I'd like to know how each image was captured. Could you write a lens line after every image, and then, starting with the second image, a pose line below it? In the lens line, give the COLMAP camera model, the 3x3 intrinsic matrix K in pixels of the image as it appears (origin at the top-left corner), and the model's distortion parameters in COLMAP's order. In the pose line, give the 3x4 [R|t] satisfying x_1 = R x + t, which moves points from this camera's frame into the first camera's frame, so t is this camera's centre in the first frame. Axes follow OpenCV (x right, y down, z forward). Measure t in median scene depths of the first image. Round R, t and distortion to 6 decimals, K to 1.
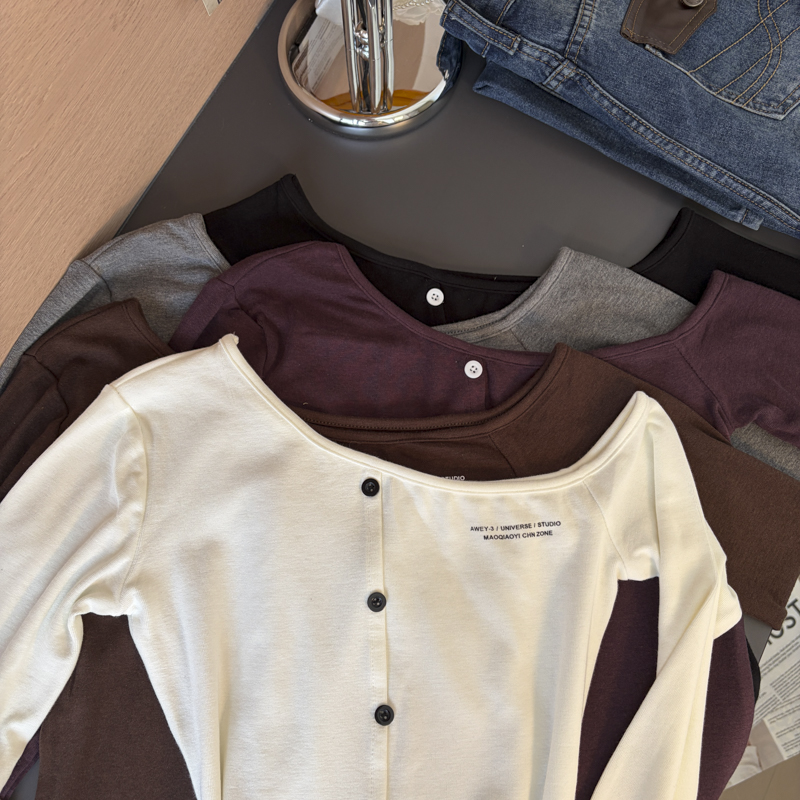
lens RADIAL K [[847.5, 0, 401.5], [0, 847.5, 397.0], [0, 0, 1]] dist [0.022020, 0.000000]
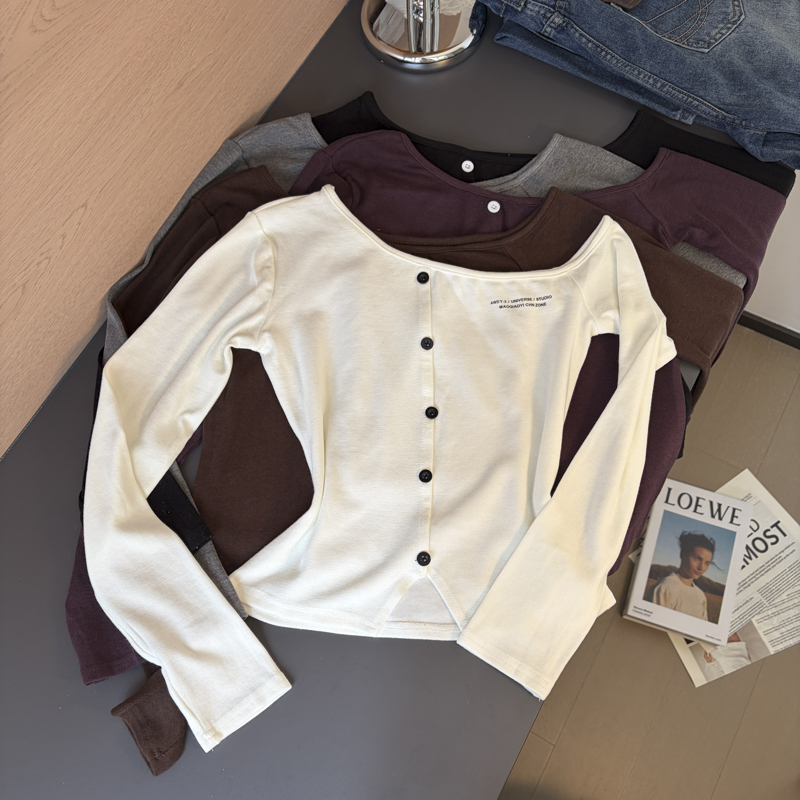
lens RADIAL K [[847.5, 0, 395.2], [0, 847.5, 398.4], [0, 0, 1]] dist [0.022020, 0.000000]
pose [[0.998885, 0.007703, -0.046578, -0.013781], [-0.012872, 0.993657, -0.111715, 0.453690], [0.045422, 0.112190, 0.992648, -0.423661]]
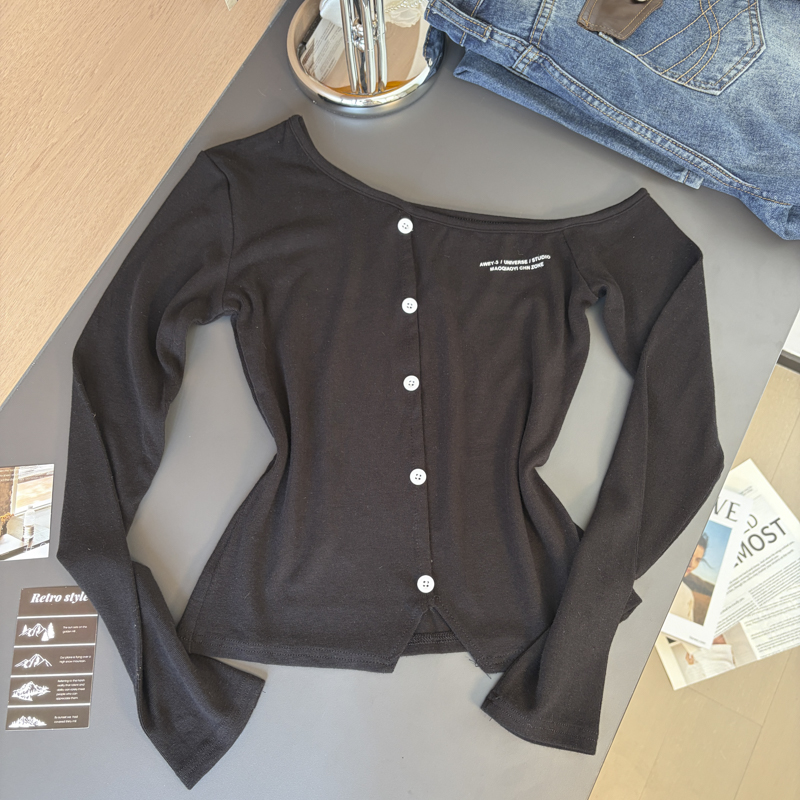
lens RADIAL K [[847.5, 0, 395.9], [0, 847.5, 400.3], [0, 0, 1]] dist [0.022020, 0.000000]
pose [[0.999628, -0.001656, -0.027215, 0.039287], [0.000631, 0.999290, -0.037662, 0.141031], [0.027258, 0.037631, 0.998920, -0.164502]]
